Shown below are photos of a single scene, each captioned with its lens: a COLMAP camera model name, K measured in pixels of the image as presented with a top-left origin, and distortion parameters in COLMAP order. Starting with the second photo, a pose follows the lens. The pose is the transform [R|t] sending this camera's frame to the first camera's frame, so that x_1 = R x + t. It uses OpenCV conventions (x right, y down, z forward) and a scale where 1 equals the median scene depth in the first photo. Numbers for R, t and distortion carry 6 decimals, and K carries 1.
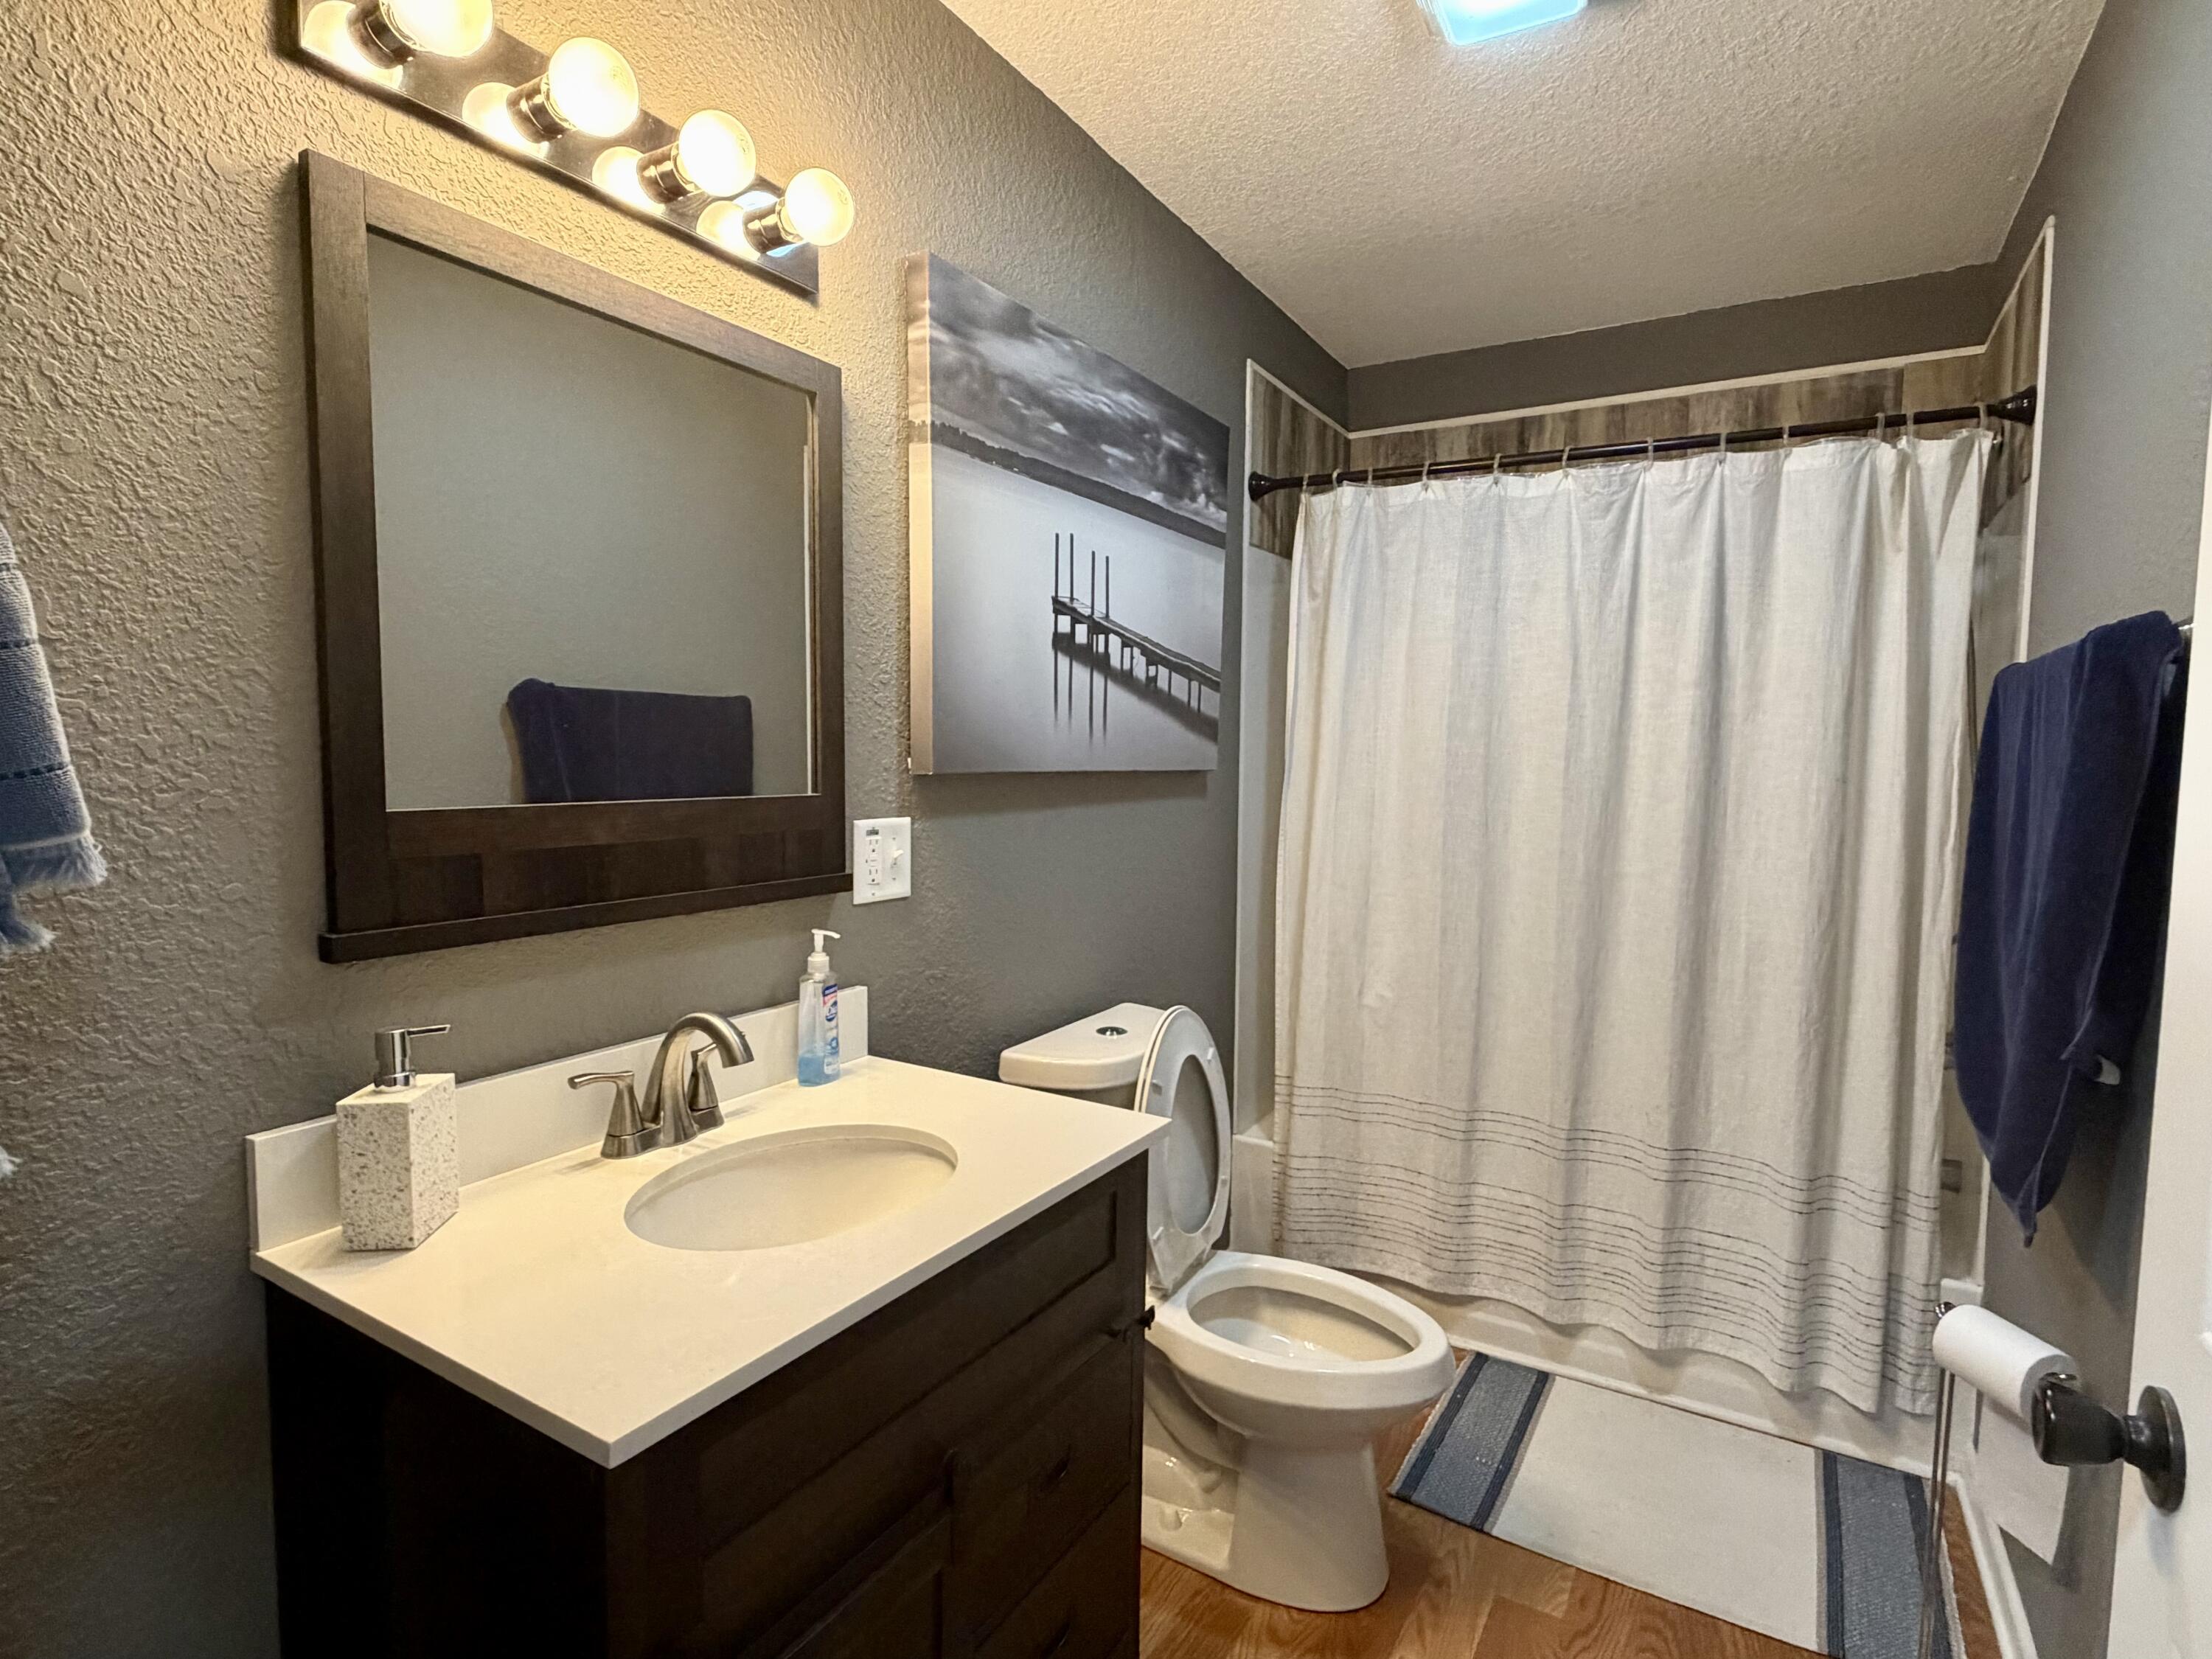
lens RADIAL K [[1125.8, 0, 1105.2], [0, 1125.8, 828.8], [0, 0, 1]] dist [0.001153, -0.001763]
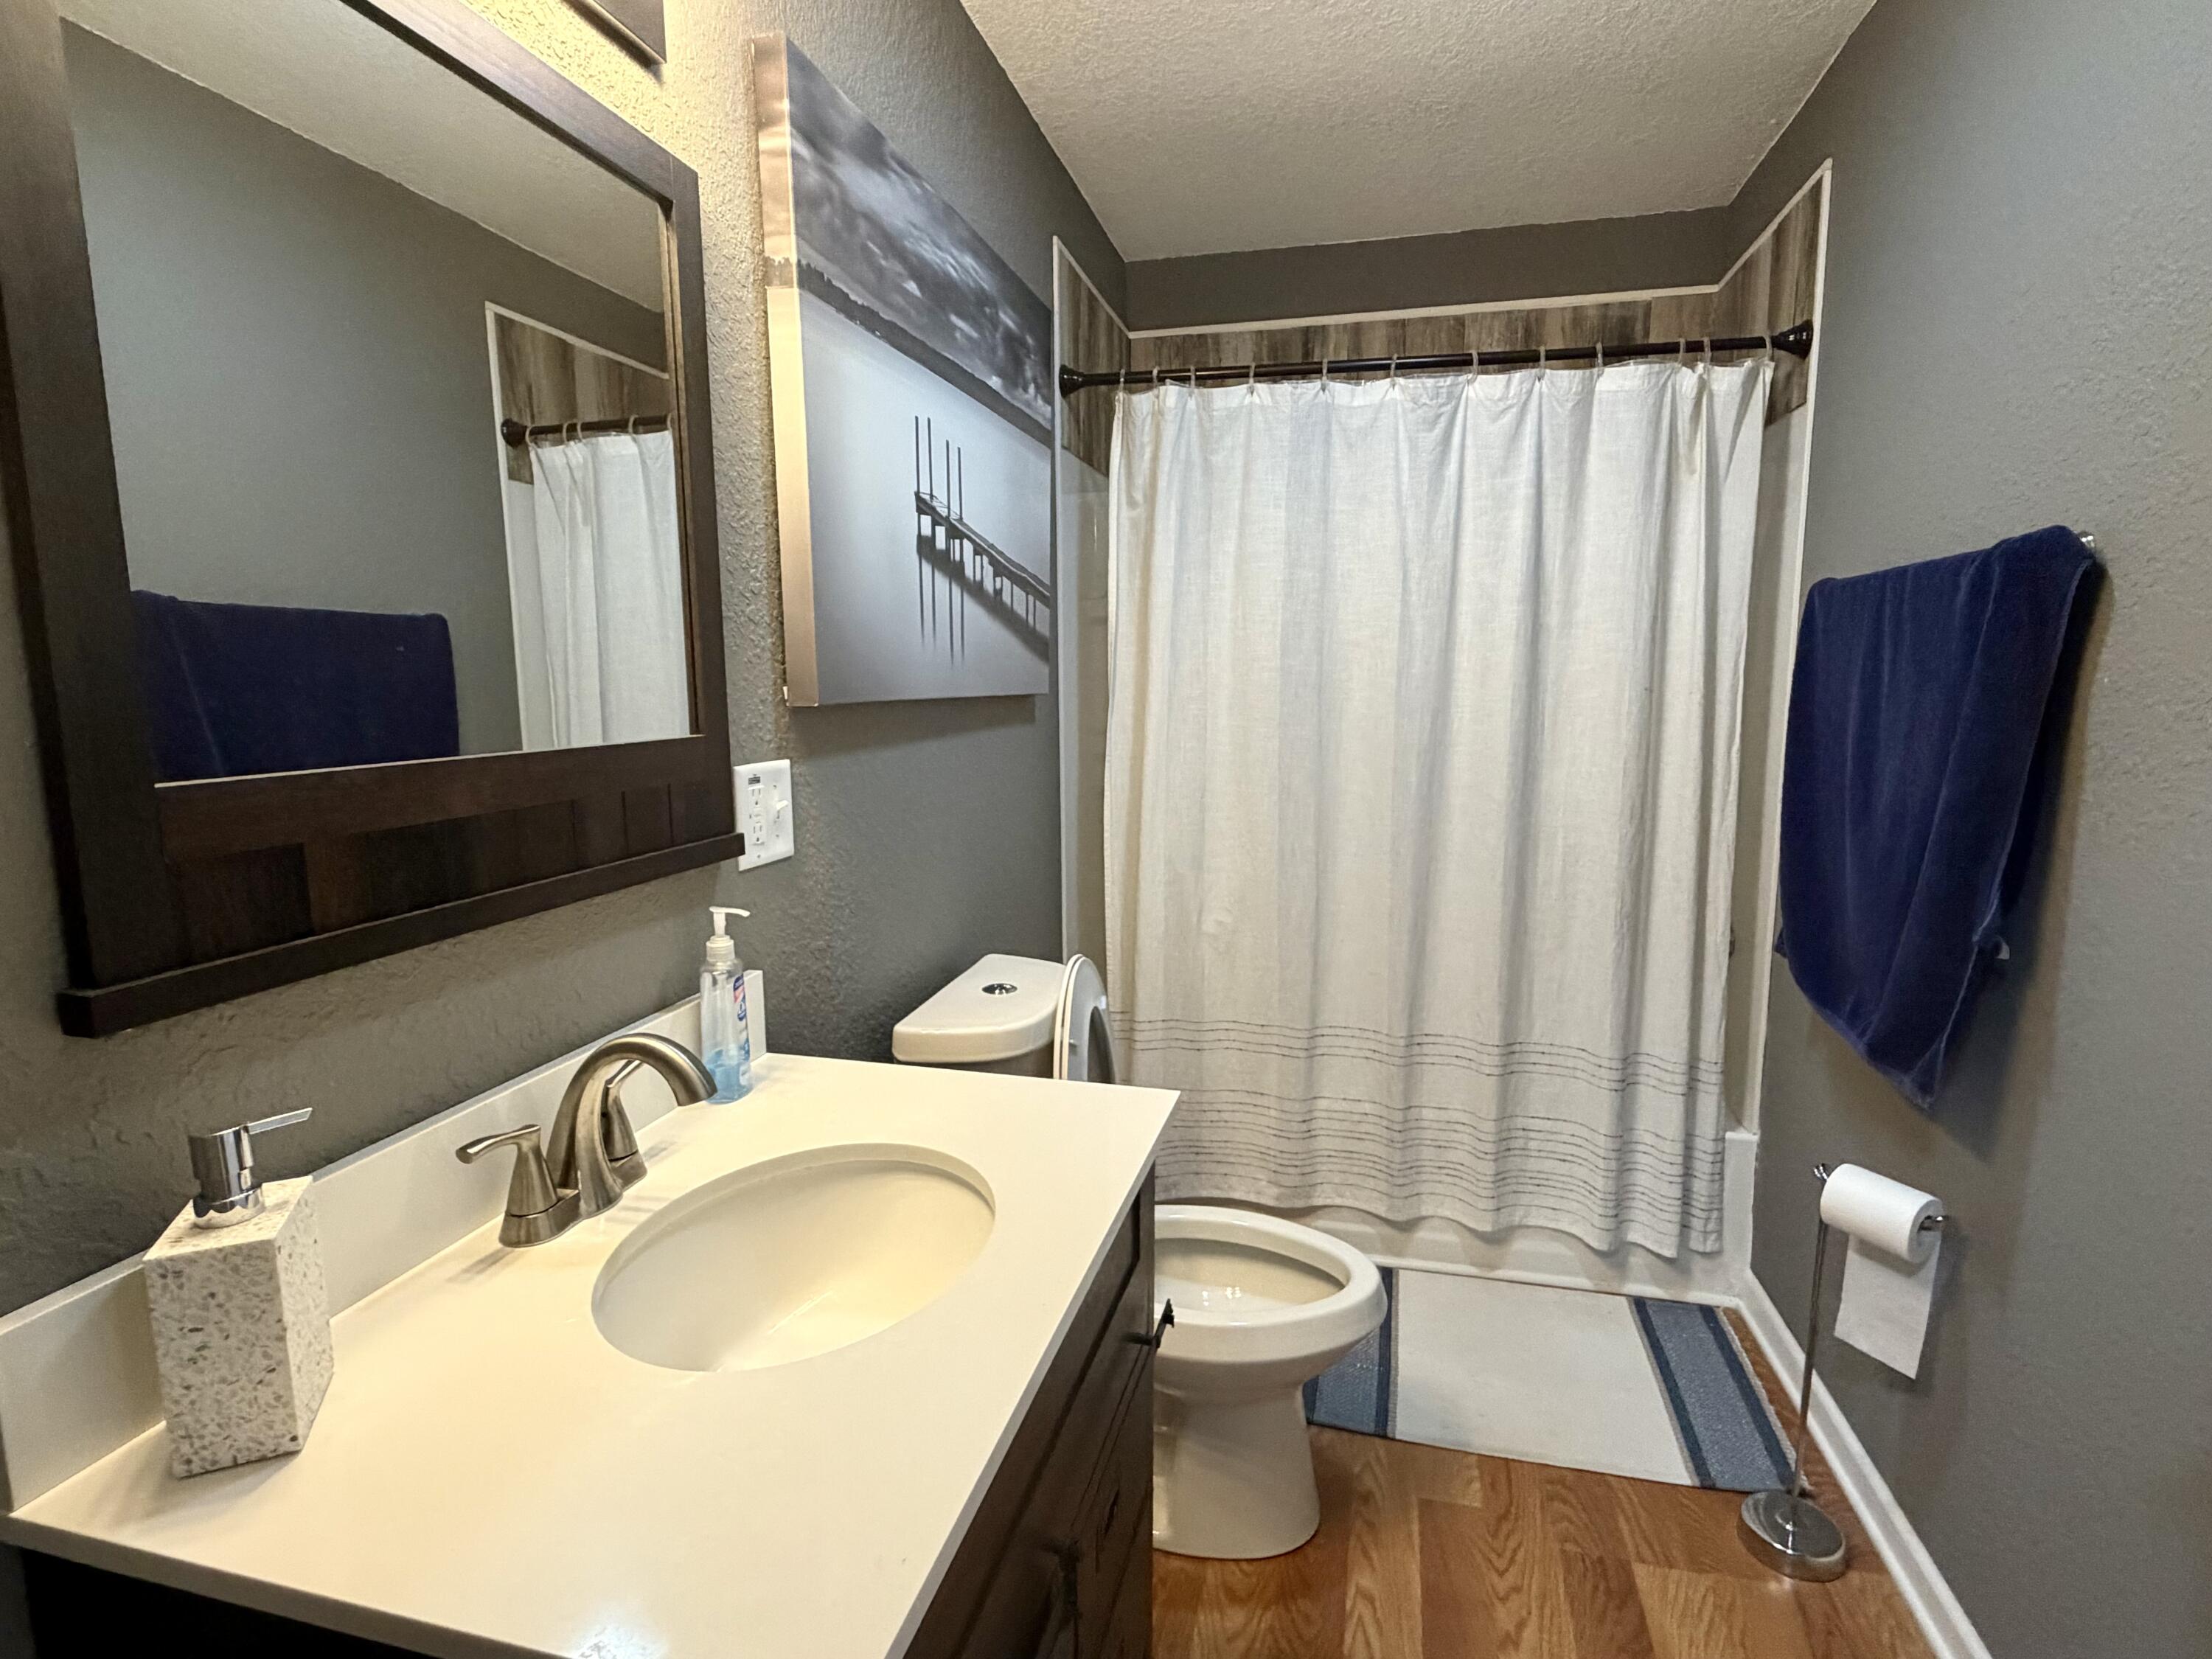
lens RADIAL K [[1125.8, 0, 1102.8], [0, 1125.8, 831.4], [0, 0, 1]] dist [0.001153, -0.001763]
pose [[0.956282, -0.057545, 0.286728, -0.157549], [0.037291, 0.996440, 0.075608, -0.009585], [-0.290058, -0.061610, 0.955024, 0.122071]]
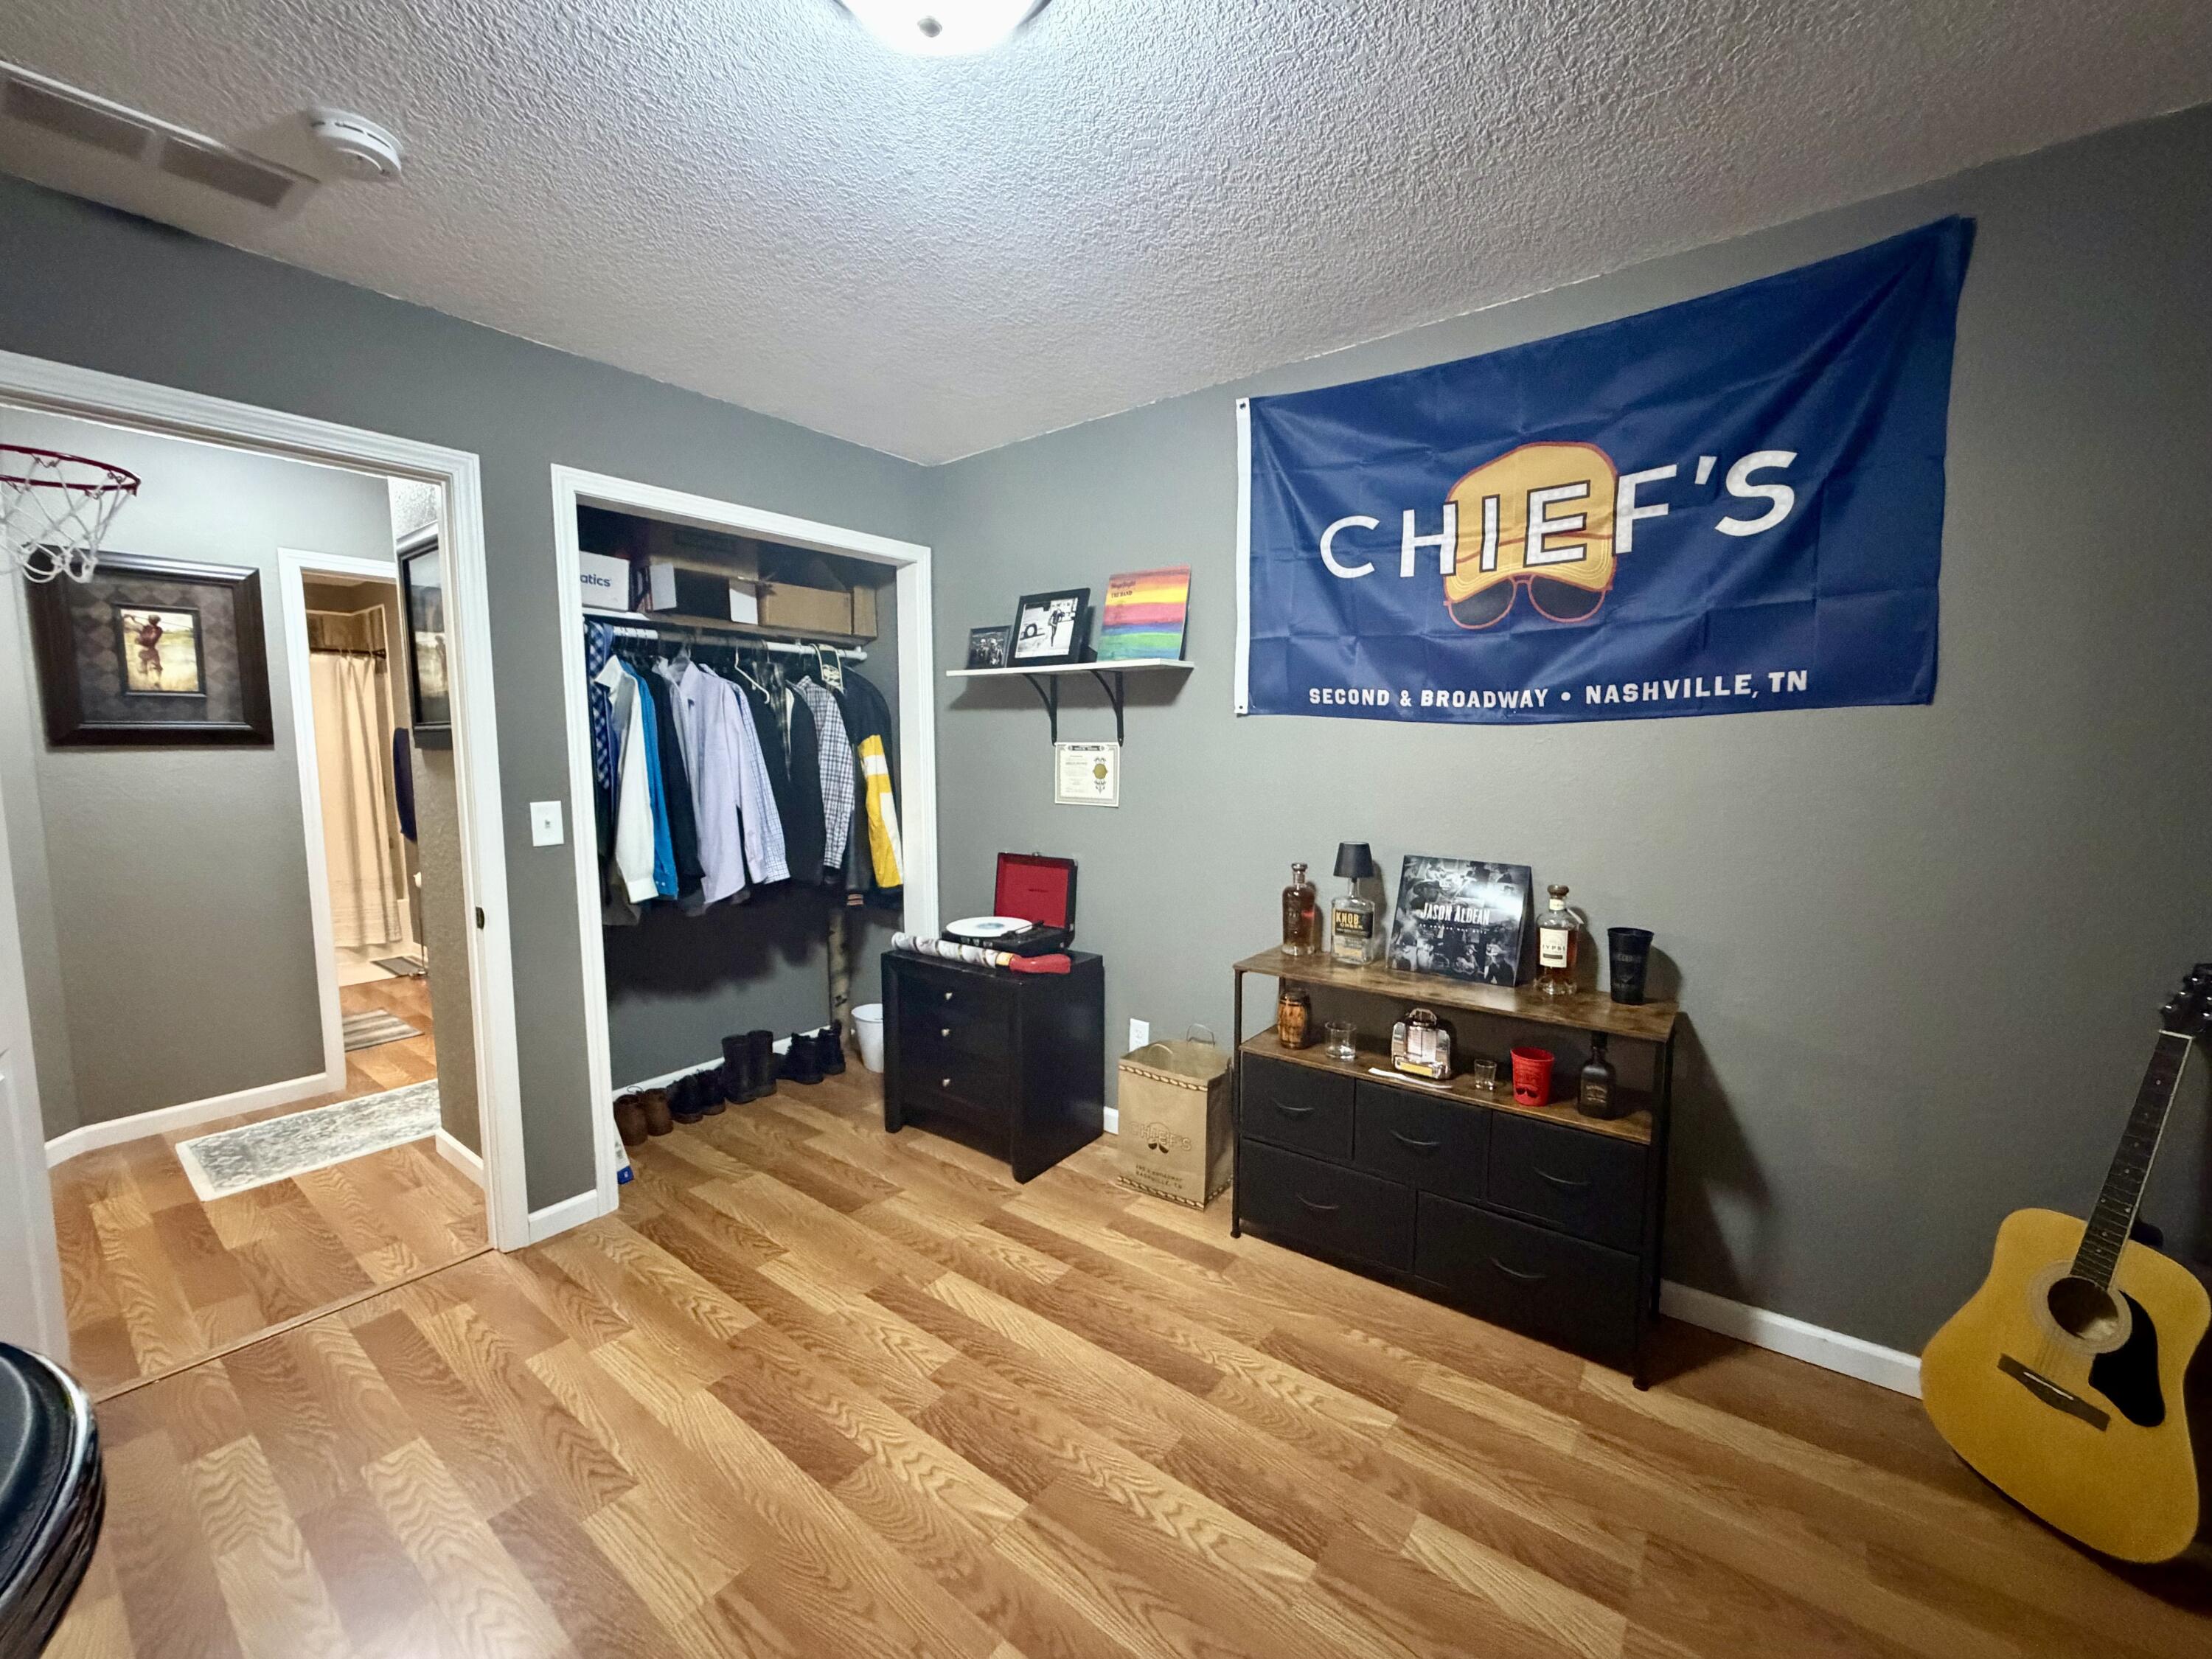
lens RADIAL K [[883.2, 0, 1112.2], [0, 883.2, 824.2], [0, 0, 1]] dist [0.001217, 0.000073]
pose [[0.105285, -0.107812, 0.988581, -1.705910], [0.072579, 0.992288, 0.100487, 0.050467], [-0.991790, 0.061171, 0.112298, -1.521485]]
